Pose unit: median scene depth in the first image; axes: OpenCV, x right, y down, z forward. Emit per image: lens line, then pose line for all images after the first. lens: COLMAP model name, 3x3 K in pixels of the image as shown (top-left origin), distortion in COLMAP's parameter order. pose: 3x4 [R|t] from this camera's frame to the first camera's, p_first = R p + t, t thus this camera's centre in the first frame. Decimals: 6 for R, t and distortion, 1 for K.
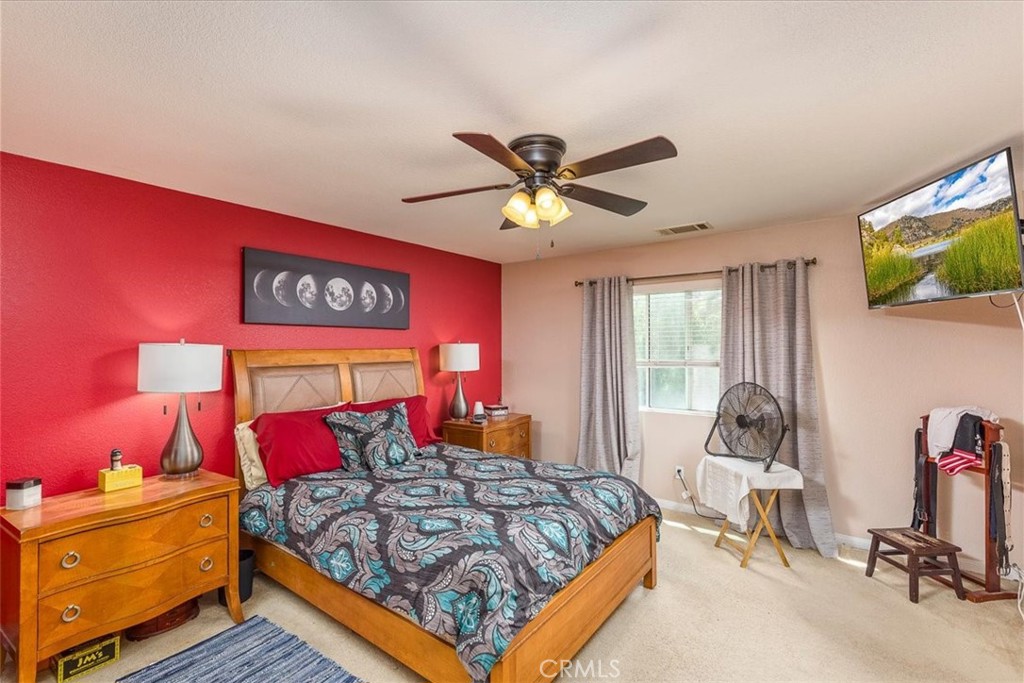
lens RADIAL K [[459.4, 0, 511.1], [0, 459.4, 342.5], [0, 0, 1]] dist [0.005723, -0.000199]
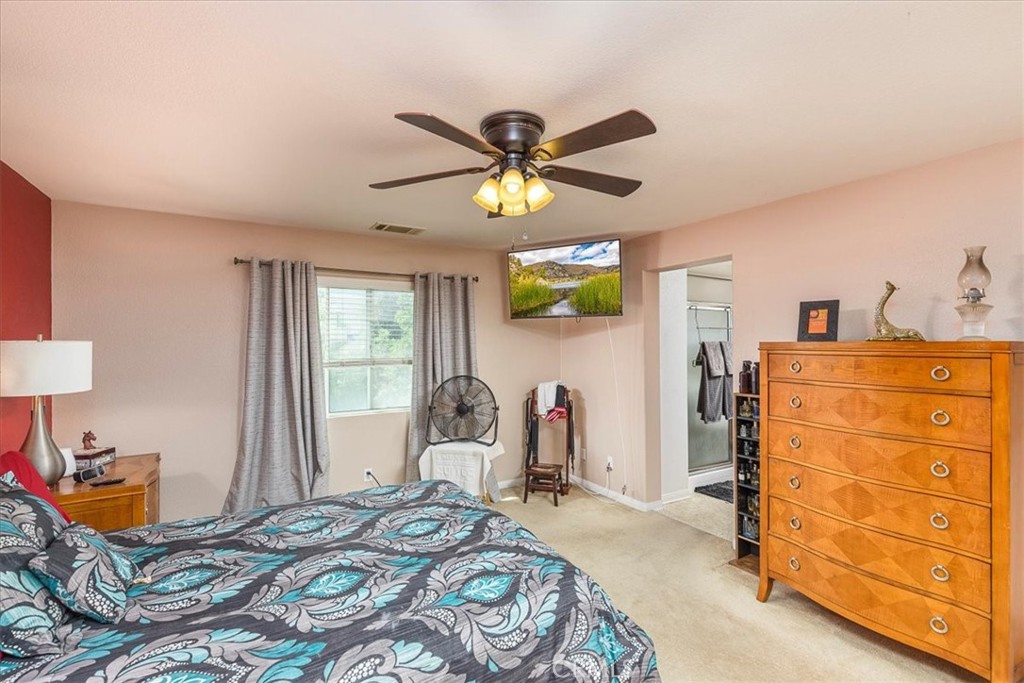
lens RADIAL K [[459.4, 0, 511.1], [0, 459.4, 342.5], [0, 0, 1]] dist [0.005723, -0.000199]
pose [[0.392608, 0.004603, 0.919694, -0.650822], [-0.003948, 0.999987, -0.003319, 0.006855], [-0.919697, -0.002328, 0.392621, 0.538037]]
